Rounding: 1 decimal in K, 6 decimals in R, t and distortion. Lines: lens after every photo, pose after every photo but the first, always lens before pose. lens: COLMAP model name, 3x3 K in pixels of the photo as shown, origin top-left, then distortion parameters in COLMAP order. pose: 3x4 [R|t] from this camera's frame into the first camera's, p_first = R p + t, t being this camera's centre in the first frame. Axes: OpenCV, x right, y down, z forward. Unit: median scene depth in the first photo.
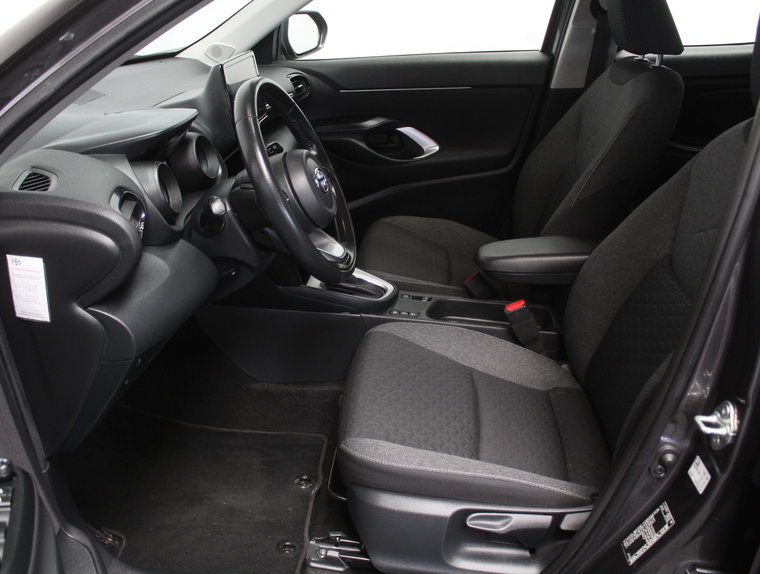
lens RADIAL K [[736.0, 0, 380.0], [0, 736.0, 287.0], [0, 0, 1]] dist [-0.154213, 0.197059]
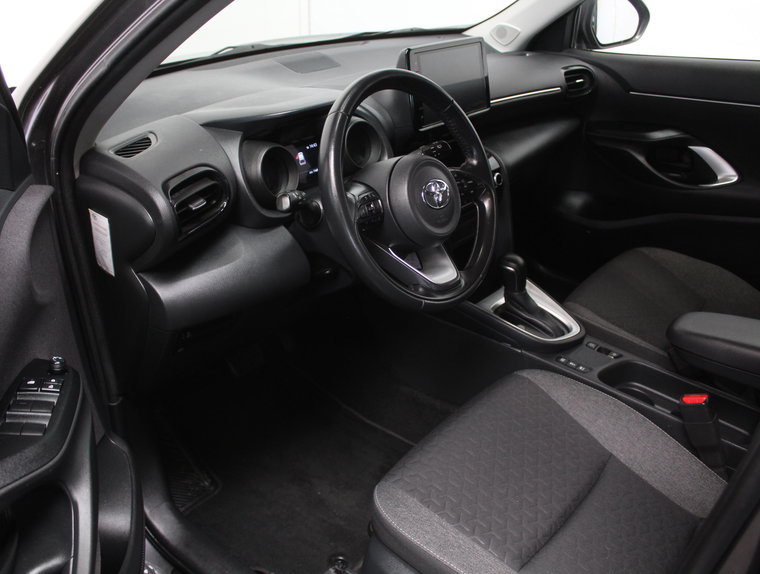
lens RADIAL K [[736.0, 0, 380.0], [0, 736.0, 287.0], [0, 0, 1]] dist [-0.154213, 0.197059]
pose [[0.824555, 0.256523, -0.504287, 0.247722], [-0.236466, 0.965978, 0.104736, -0.084917], [0.513997, 0.032886, 0.857161, 0.158981]]
